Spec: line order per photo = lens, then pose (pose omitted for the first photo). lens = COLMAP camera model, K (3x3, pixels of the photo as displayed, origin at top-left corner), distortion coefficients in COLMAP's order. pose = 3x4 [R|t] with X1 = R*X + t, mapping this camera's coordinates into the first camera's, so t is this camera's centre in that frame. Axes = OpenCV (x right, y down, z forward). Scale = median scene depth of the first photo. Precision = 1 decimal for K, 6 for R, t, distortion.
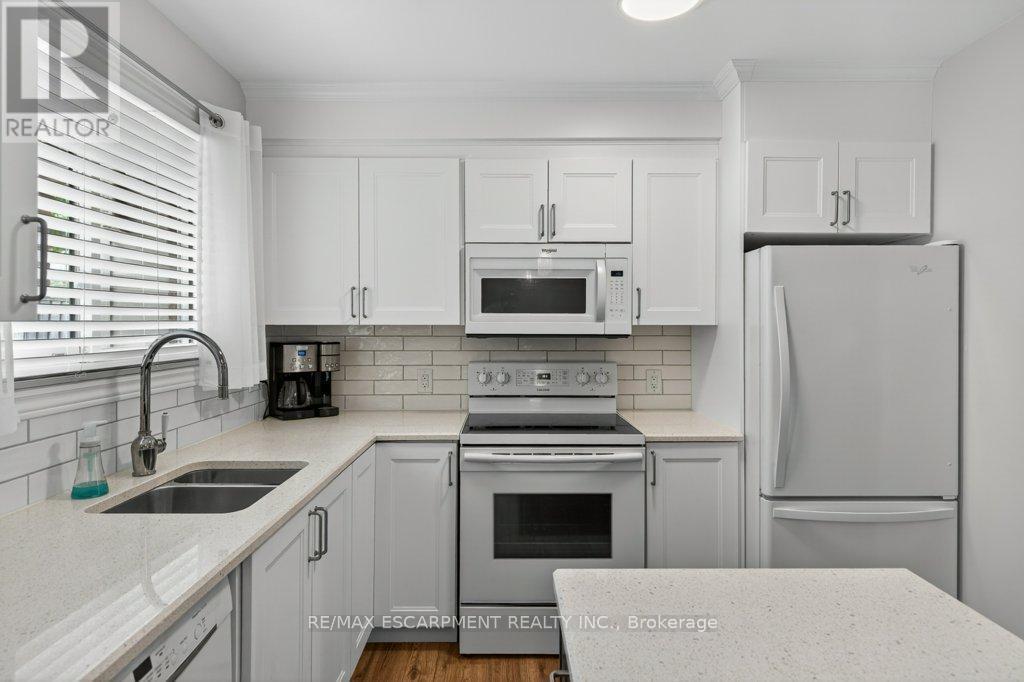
lens RADIAL K [[529.0, 0, 527.3], [0, 529.0, 324.1], [0, 0, 1]] dist [-0.000118, -0.000138]
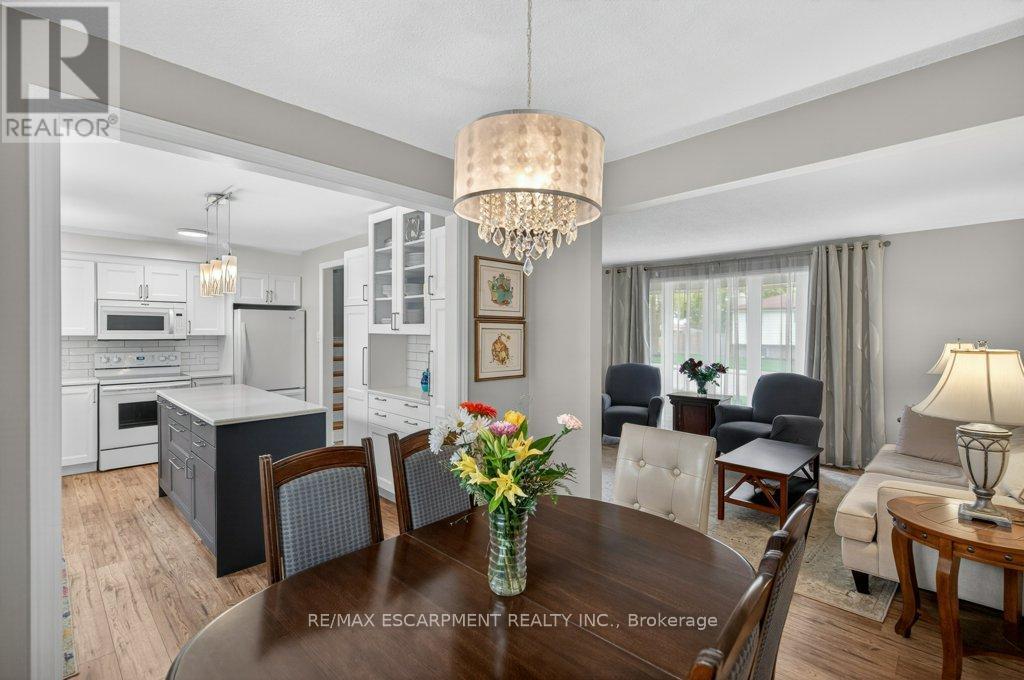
lens RADIAL K [[449.7, 0, 503.7], [0, 449.7, 333.5], [0, 0, 1]] dist [-0.000491, -0.000143]
pose [[0.724528, -0.002440, 0.689241, -0.184428], [-0.002886, 0.999974, 0.006574, -0.024859], [-0.689239, -0.006752, 0.724503, -1.591933]]
